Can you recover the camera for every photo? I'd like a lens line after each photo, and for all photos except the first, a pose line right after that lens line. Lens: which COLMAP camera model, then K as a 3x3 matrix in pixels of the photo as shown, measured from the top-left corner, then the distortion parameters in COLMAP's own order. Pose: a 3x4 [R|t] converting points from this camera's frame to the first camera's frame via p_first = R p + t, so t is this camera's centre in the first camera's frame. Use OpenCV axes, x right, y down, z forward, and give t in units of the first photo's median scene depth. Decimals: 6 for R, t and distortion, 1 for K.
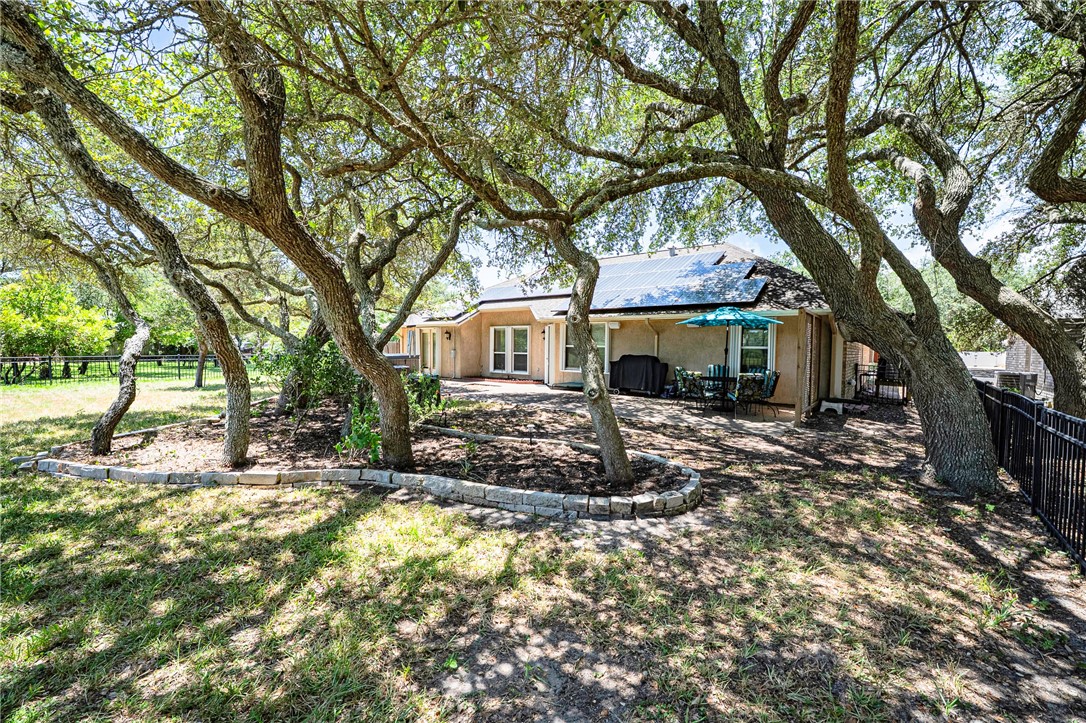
lens RADIAL K [[453.9, 0, 542.5], [0, 453.9, 363.3], [0, 0, 1]] dist [0.002430, -0.000569]
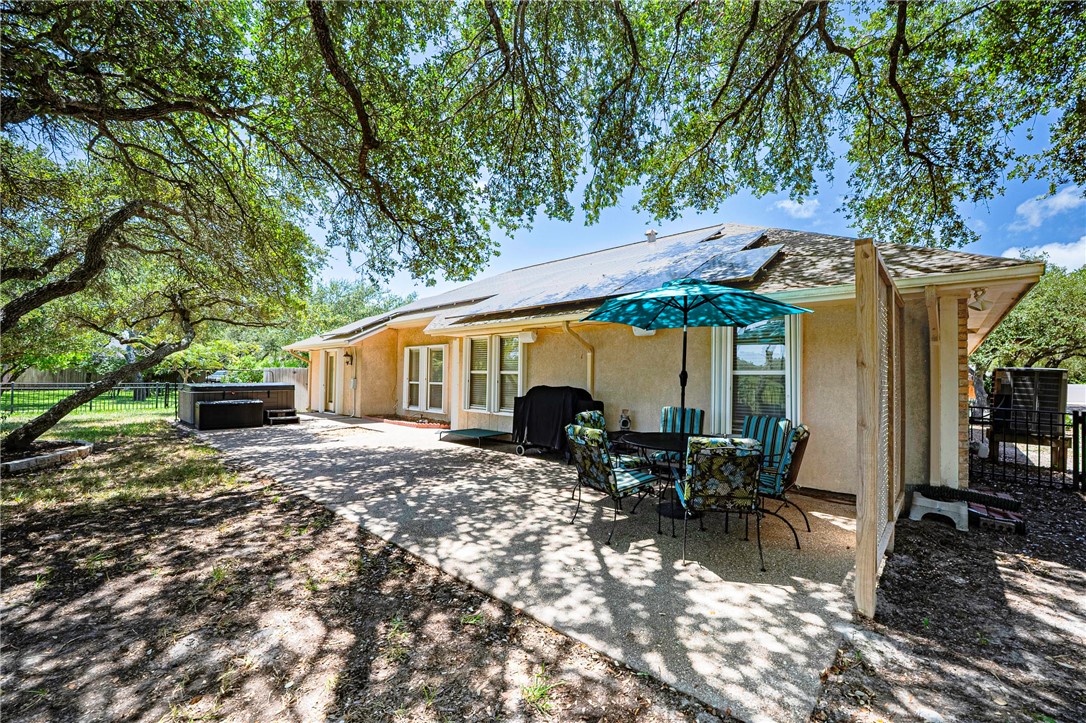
lens RADIAL K [[453.9, 0, 545.0], [0, 453.9, 361.2], [0, 0, 1]] dist [0.002430, -0.000569]
pose [[0.997843, -0.000745, -0.065639, 0.209592], [-0.003989, 0.997399, -0.071973, -0.007614], [0.065522, 0.072080, 0.995244, 0.383342]]
